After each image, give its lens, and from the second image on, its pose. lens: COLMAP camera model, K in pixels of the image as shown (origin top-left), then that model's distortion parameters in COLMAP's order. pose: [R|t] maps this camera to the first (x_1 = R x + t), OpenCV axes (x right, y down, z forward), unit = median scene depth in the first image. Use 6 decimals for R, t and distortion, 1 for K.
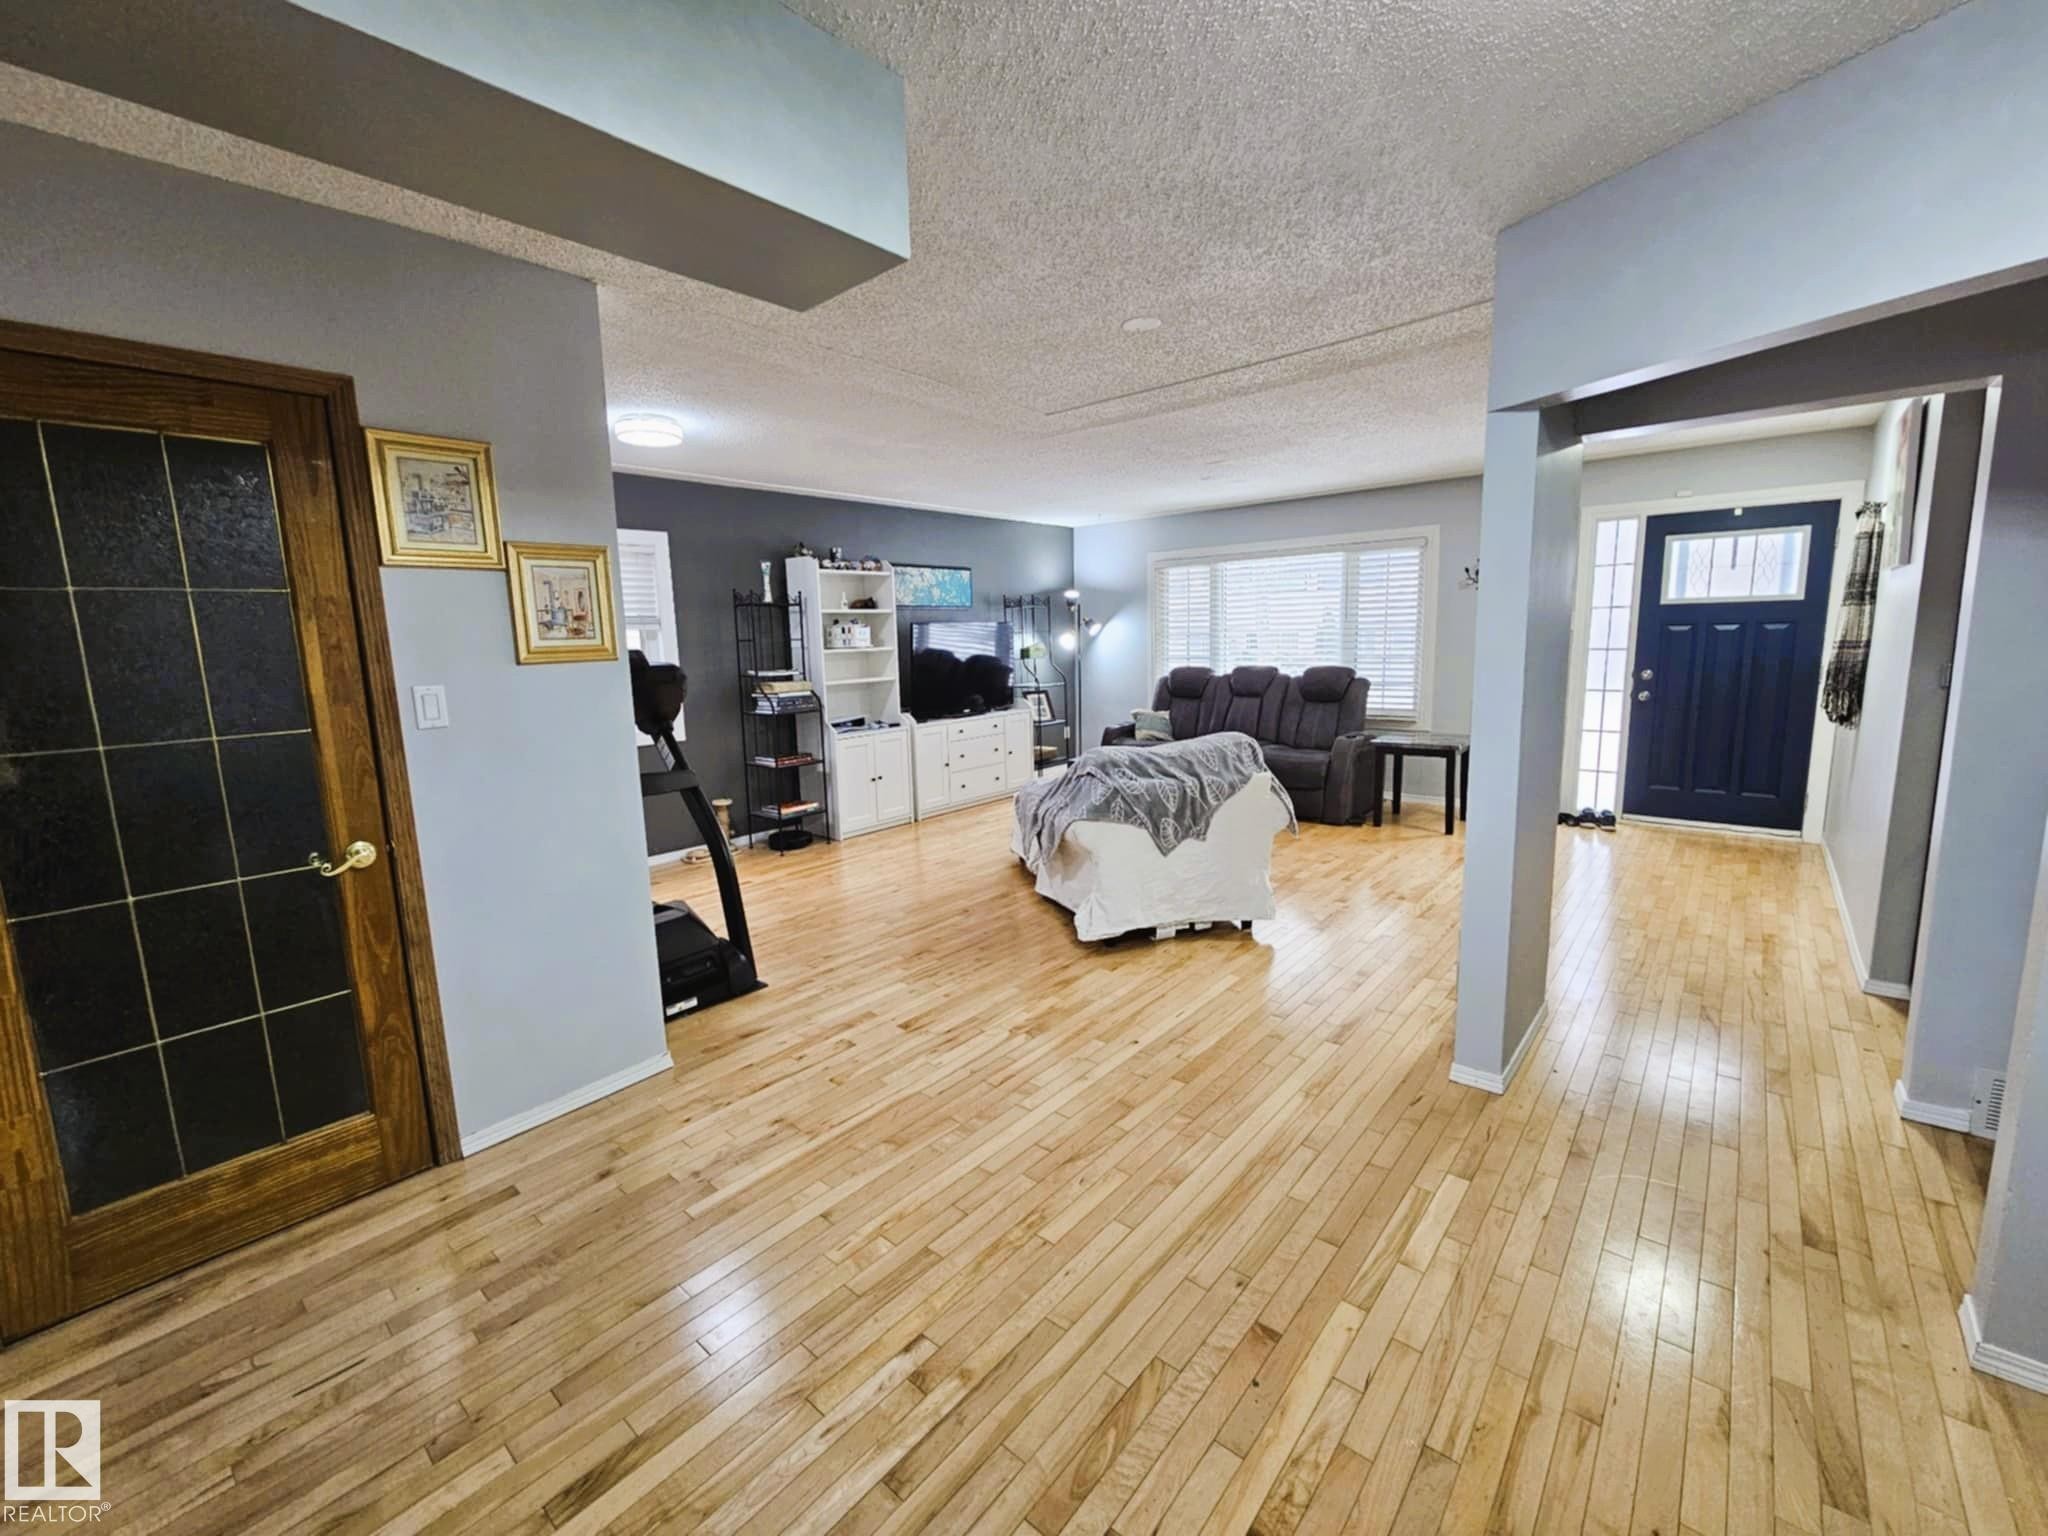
lens RADIAL K [[837.8, 0, 1017.0], [0, 837.8, 755.8], [0, 0, 1]] dist [-0.000267, -0.000084]
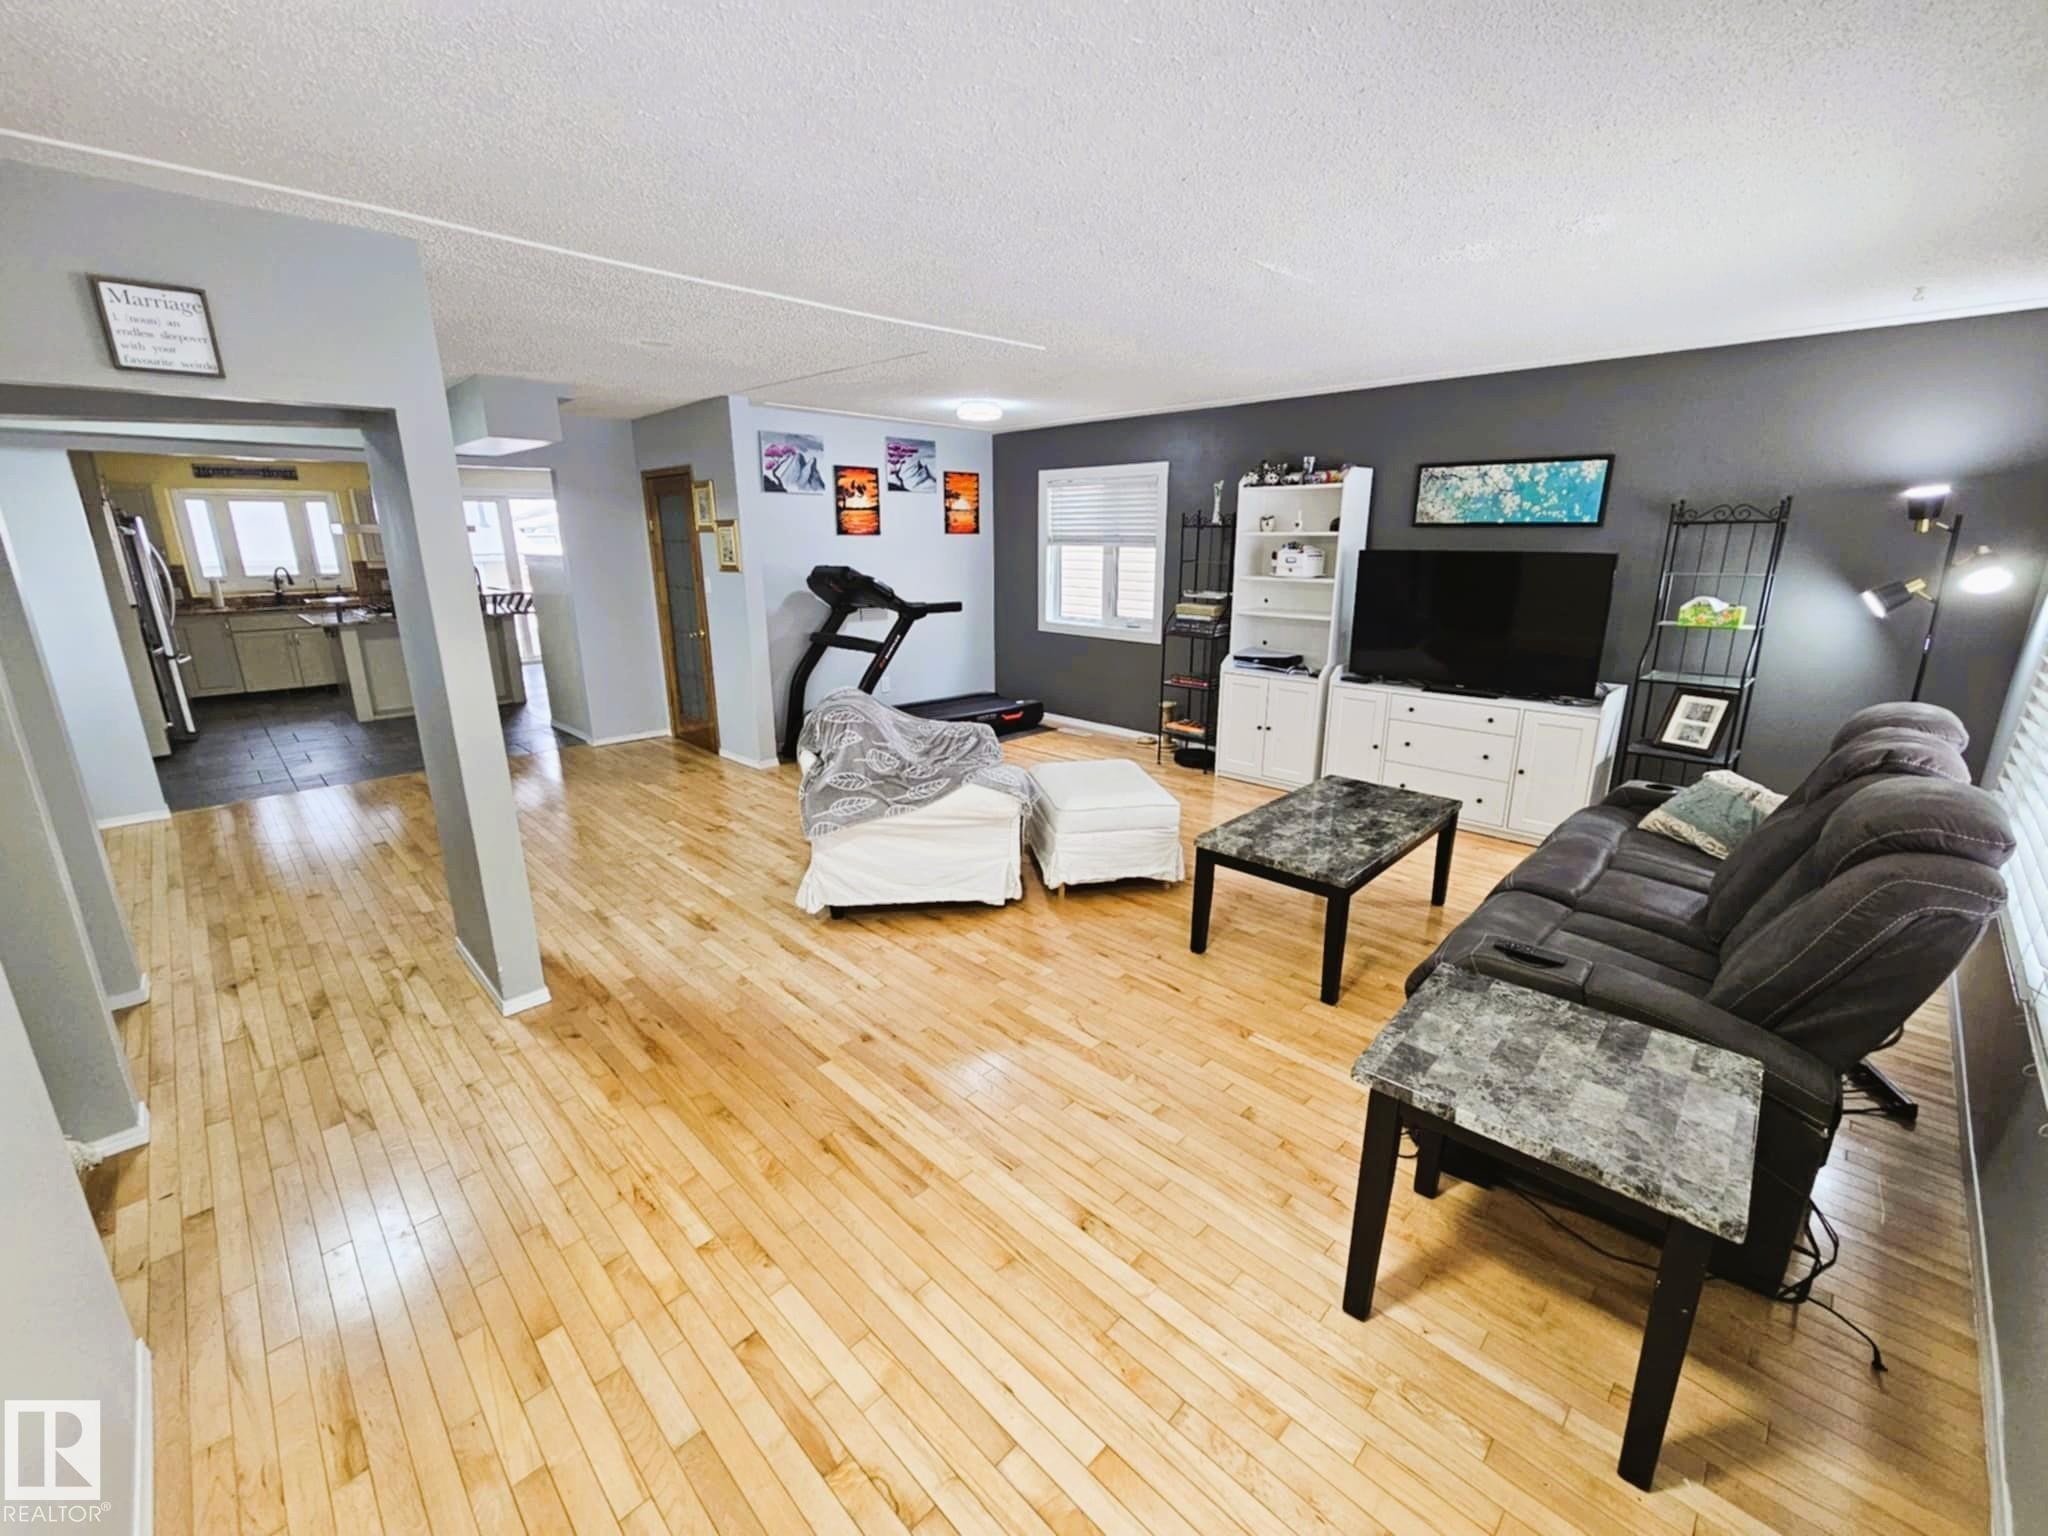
lens RADIAL K [[837.8, 0, 1006.3], [0, 837.8, 750.8], [0, 0, 1]] dist [-0.000267, -0.000084]
pose [[-0.076702, 0.284922, -0.955477, 0.734413], [-0.137707, 0.946089, 0.293177, -0.179024], [0.987499, 0.154063, -0.033331, 0.799729]]
